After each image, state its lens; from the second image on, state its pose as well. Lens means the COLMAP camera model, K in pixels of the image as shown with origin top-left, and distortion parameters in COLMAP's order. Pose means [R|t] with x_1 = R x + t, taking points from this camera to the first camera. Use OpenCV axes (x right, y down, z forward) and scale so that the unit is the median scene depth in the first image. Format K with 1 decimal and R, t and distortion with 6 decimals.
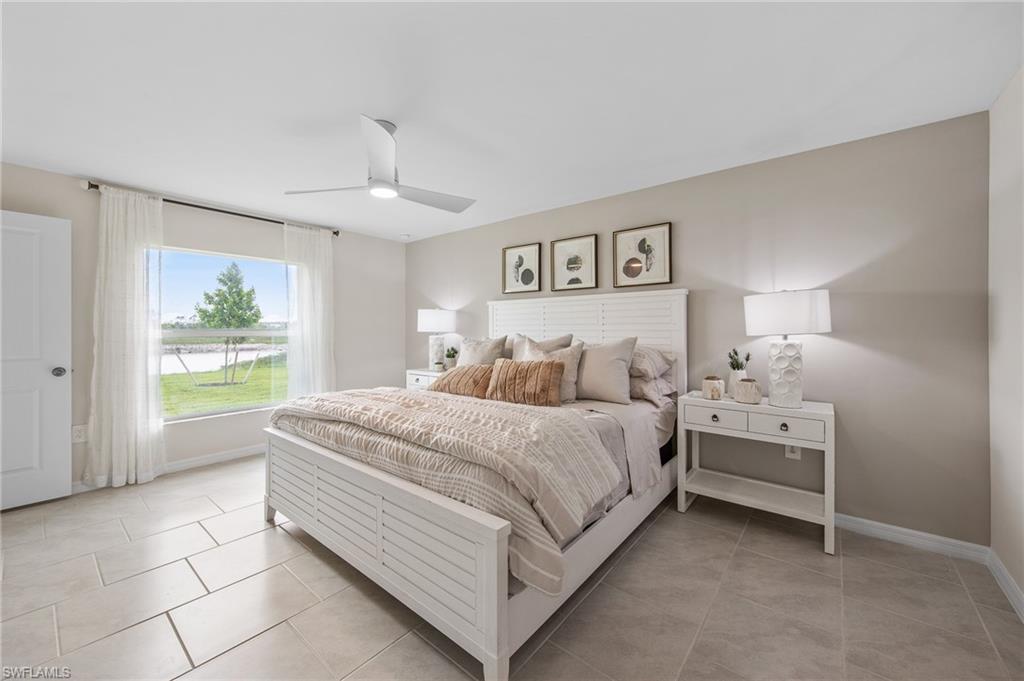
lens RADIAL K [[393.3, 0, 512.4], [0, 393.3, 330.0], [0, 0, 1]] dist [0.000953, -0.000274]
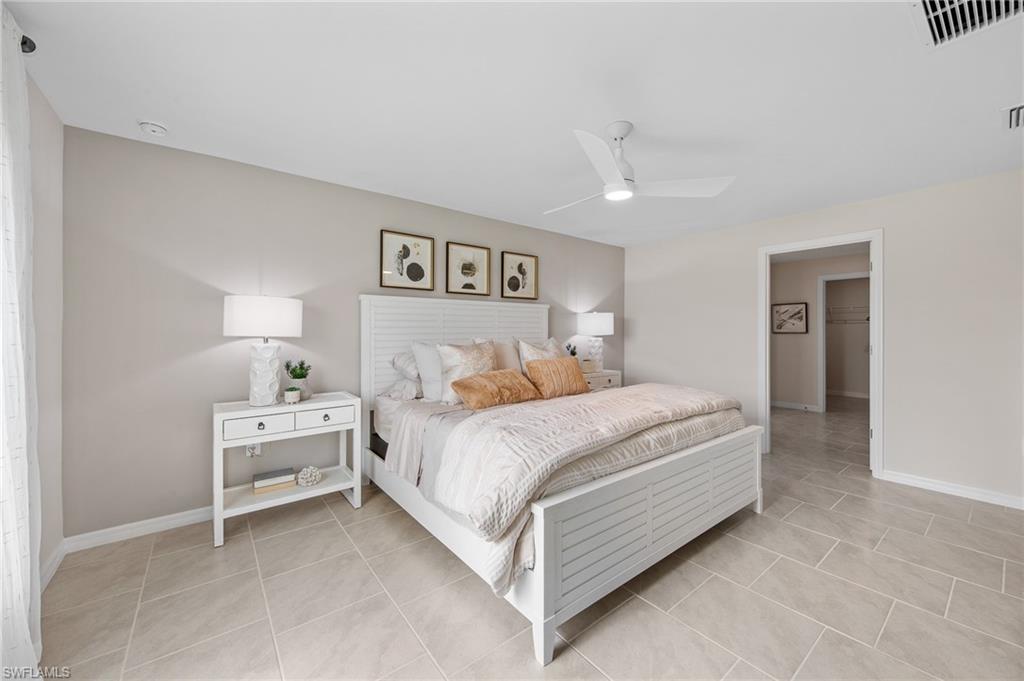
lens RADIAL K [[388.0, 0, 512.0], [0, 388.0, 340.5], [0, 0, 1]] dist [0.000177, -0.000067]
pose [[0.217853, -0.021646, 0.975742, -0.826683], [0.002858, 0.999764, 0.021540, -0.000963], [-0.975978, -0.001904, 0.217863, 0.653345]]
